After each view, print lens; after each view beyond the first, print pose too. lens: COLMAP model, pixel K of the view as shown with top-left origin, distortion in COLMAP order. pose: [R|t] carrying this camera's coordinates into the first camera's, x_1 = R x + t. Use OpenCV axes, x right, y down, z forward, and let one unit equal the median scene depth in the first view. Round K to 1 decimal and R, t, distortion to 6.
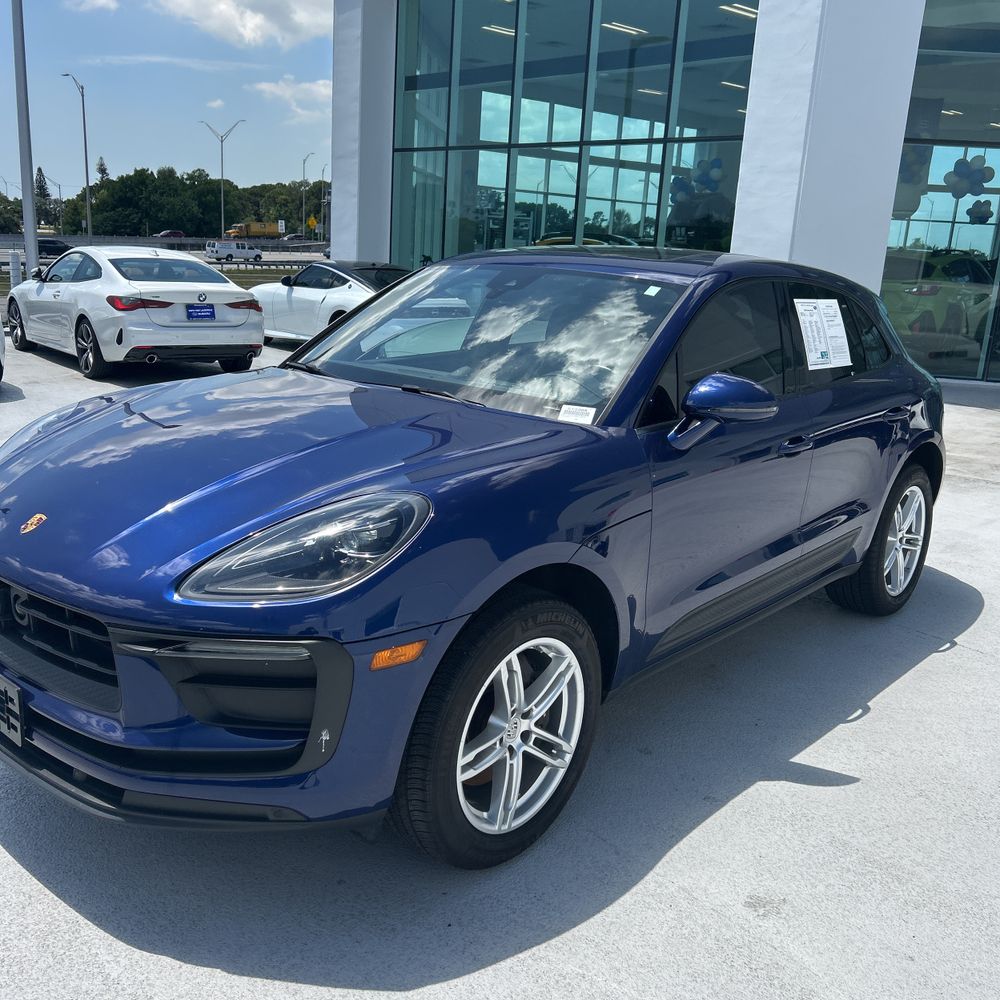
lens RADIAL K [[1026.2, 0, 500.0], [0, 1026.2, 500.0], [0, 0, 1]] dist [0.026326, -0.033296]
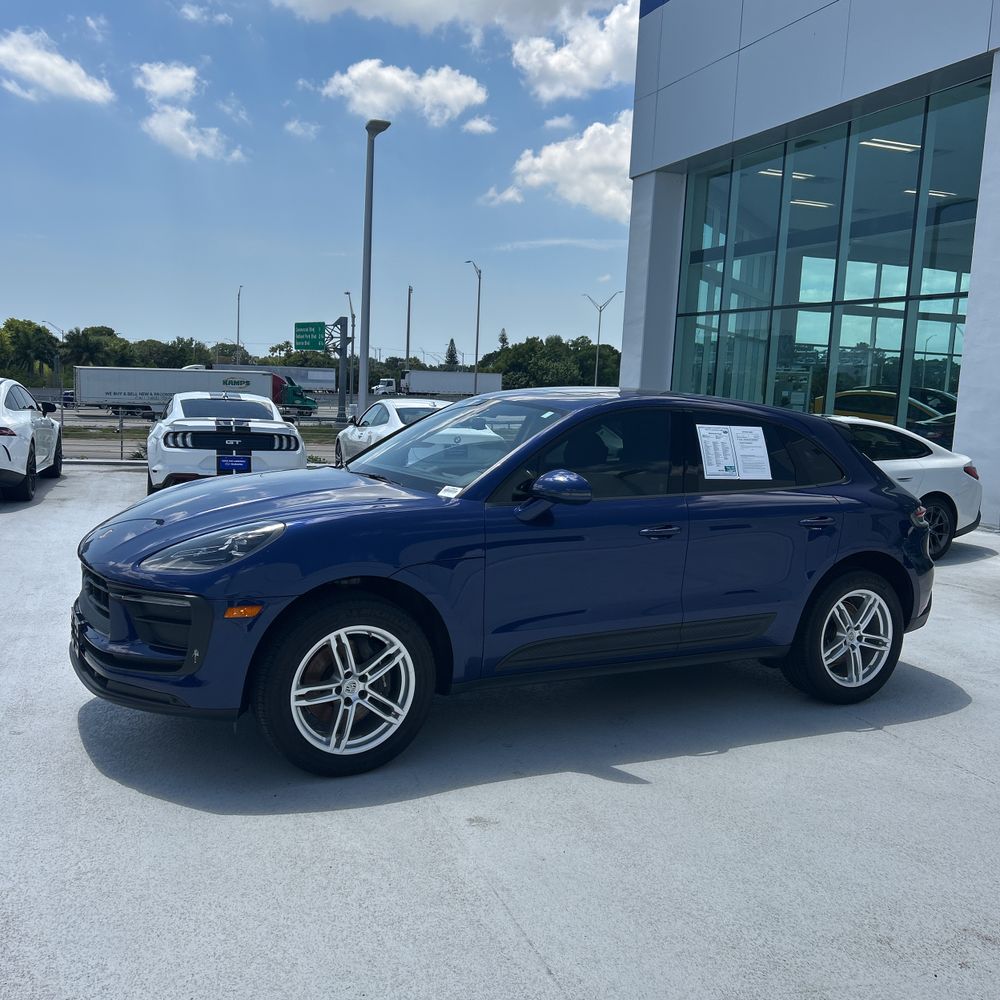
lens RADIAL K [[1037.0, 0, 500.0], [0, 1037.0, 500.0], [0, 0, 1]] dist [0.063277, -0.042882]
pose [[0.928898, 0.030792, -0.369052, 0.140613], [-0.086207, 0.987140, -0.134620, 0.024674], [0.360161, 0.156863, 0.919608, -0.070784]]
